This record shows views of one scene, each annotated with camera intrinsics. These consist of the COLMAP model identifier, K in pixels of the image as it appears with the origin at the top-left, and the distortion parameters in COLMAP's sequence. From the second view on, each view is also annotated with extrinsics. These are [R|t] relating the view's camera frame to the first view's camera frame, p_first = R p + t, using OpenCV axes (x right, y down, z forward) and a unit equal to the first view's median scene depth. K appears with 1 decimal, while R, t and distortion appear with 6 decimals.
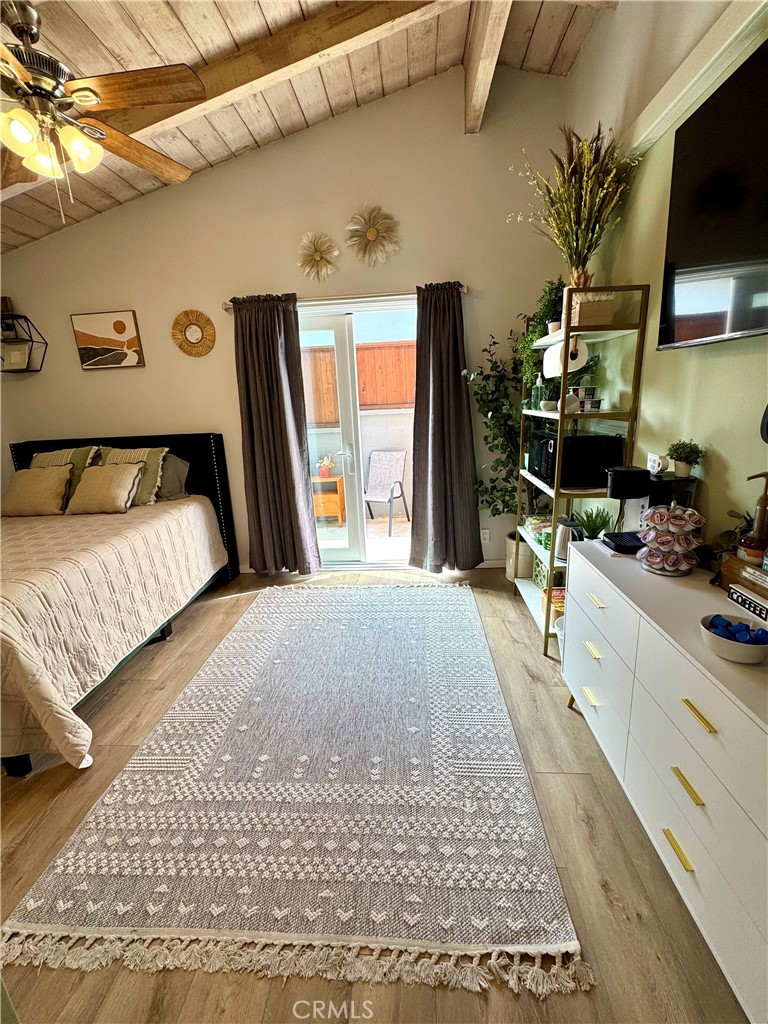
lens RADIAL K [[441.7, 0, 387.3], [0, 441.7, 512.1], [0, 0, 1]] dist [-0.002798, 0.000016]
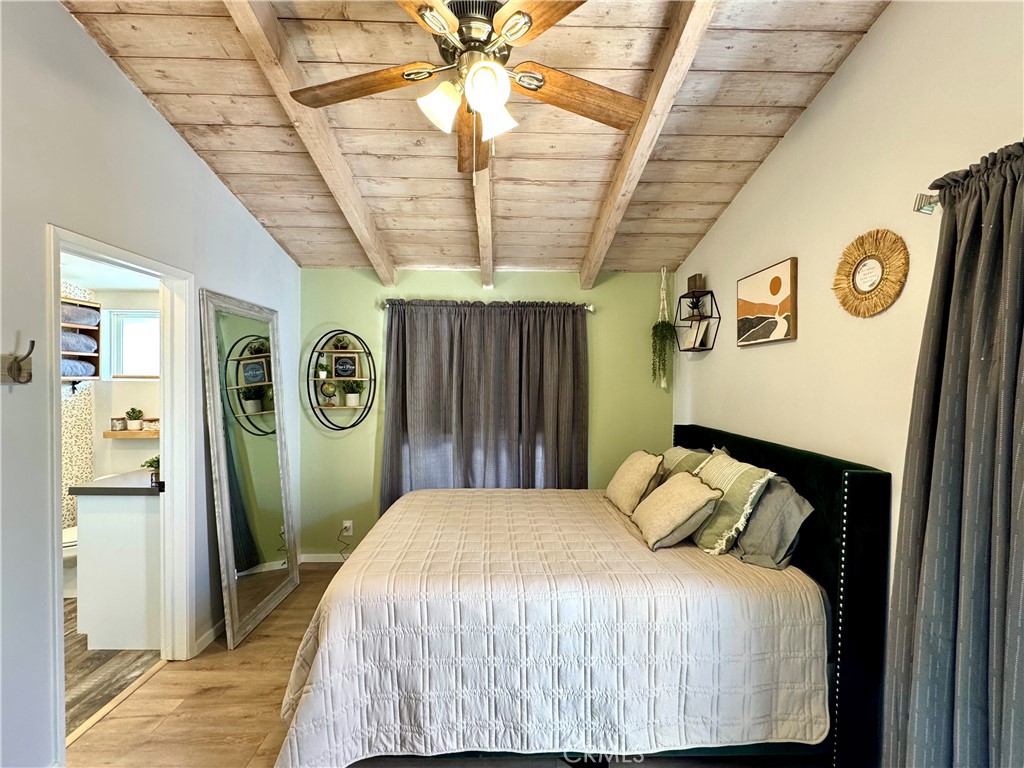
lens RADIAL K [[441.7, 0, 511.2], [0, 441.7, 383.7], [0, 0, 1]] dist [-0.002798, 0.000016]
pose [[0.079094, 0.057927, -0.995183, 0.052557], [-0.261801, 0.964475, 0.035332, -0.196376], [0.961875, 0.257745, 0.091449, 0.603267]]
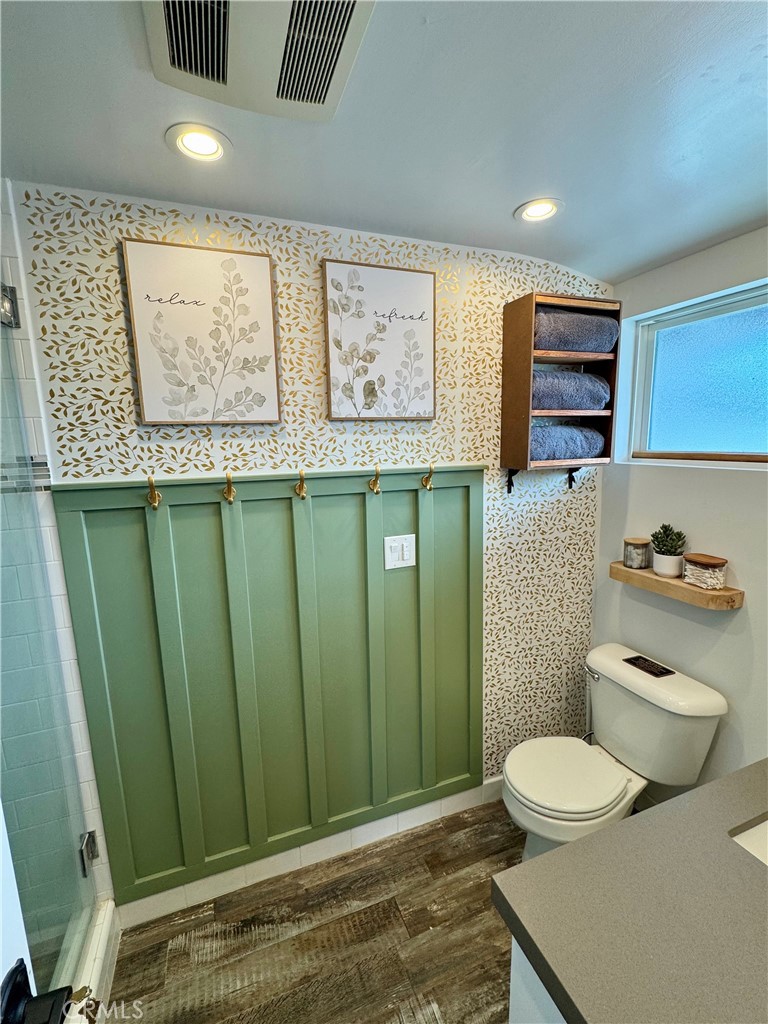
lens RADIAL K [[441.7, 0, 384.8], [0, 441.7, 514.8], [0, 0, 1]] dist [-0.002798, 0.000016]
pose [[-0.909850, 0.133938, -0.392726, -0.635733], [-0.038832, 0.914831, 0.401966, -0.051909], [0.413116, 0.380980, -0.827158, 0.082054]]
